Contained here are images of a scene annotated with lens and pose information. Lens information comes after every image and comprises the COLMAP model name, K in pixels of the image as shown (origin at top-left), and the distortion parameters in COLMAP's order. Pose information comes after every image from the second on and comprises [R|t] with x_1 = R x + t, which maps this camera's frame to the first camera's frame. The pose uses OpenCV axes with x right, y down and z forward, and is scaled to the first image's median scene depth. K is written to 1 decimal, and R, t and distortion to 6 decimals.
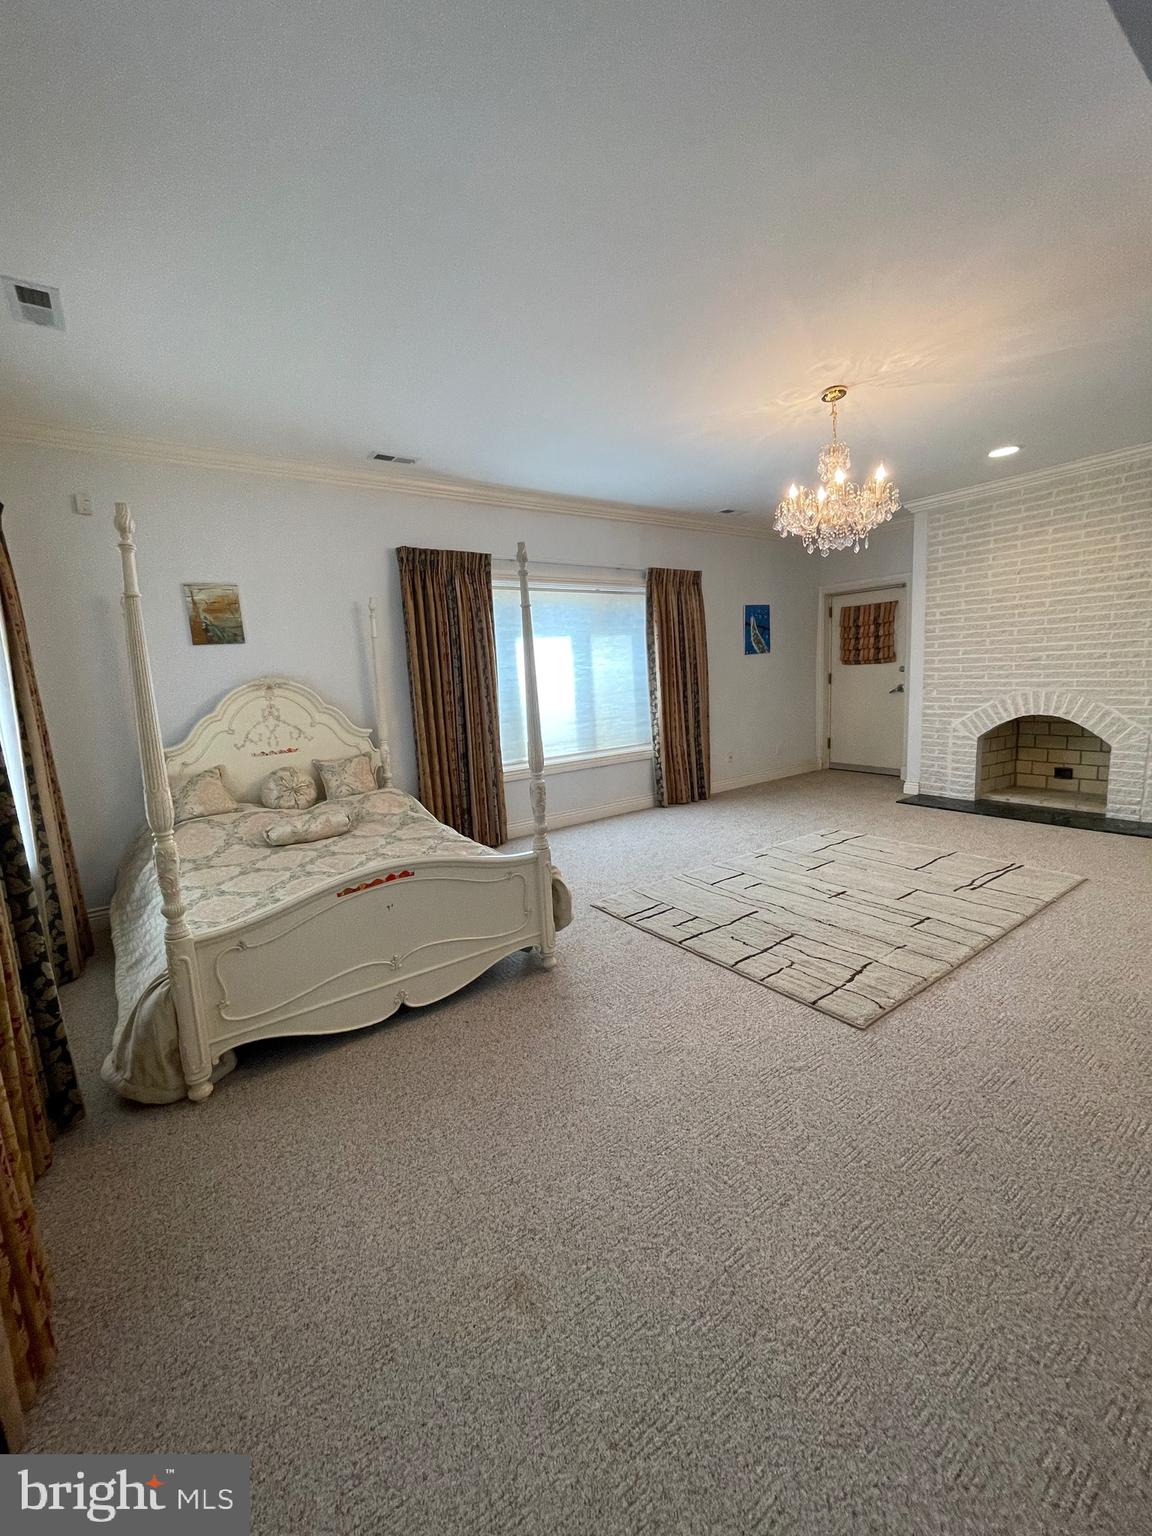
lens RADIAL K [[620.2, 0, 571.5], [0, 620.2, 764.2], [0, 0, 1]] dist [-0.014160, -0.000491]
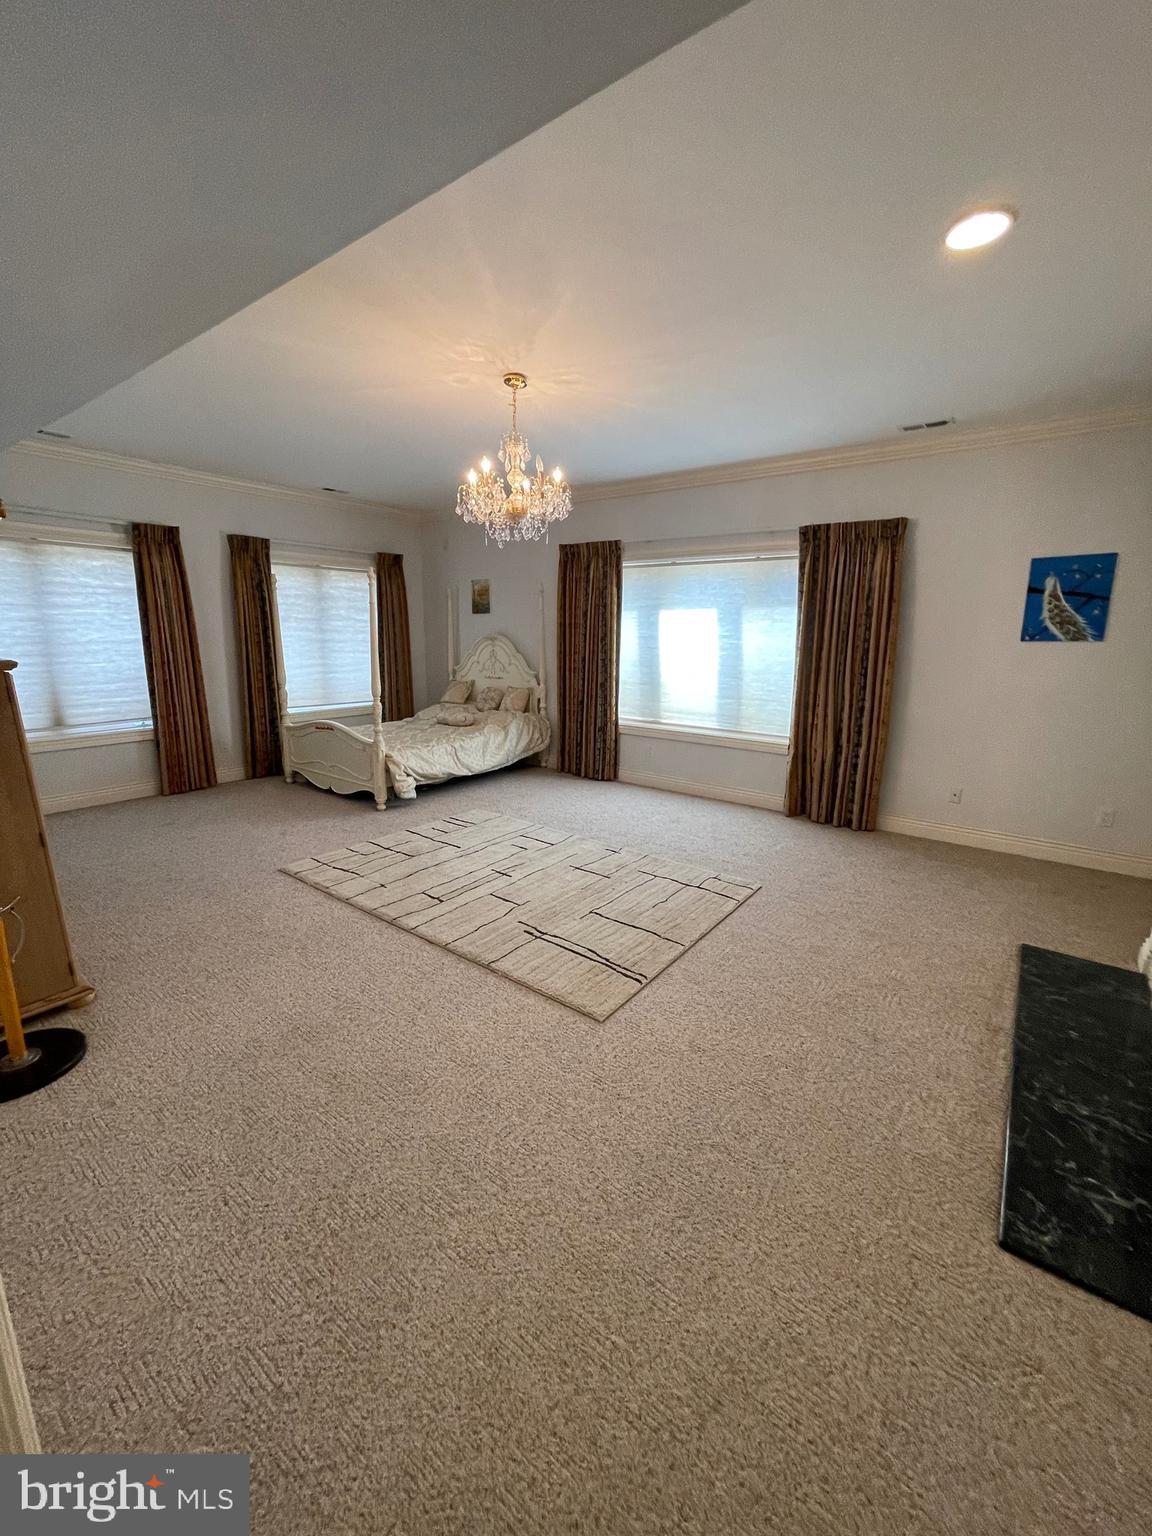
lens RADIAL K [[620.2, 0, 568.5], [0, 620.2, 763.1], [0, 0, 1]] dist [-0.014160, -0.000491]
pose [[0.295087, 0.252446, -0.921518, 1.062617], [-0.168965, 0.963052, 0.209718, -0.161687], [0.940412, 0.093819, 0.326838, 0.566964]]
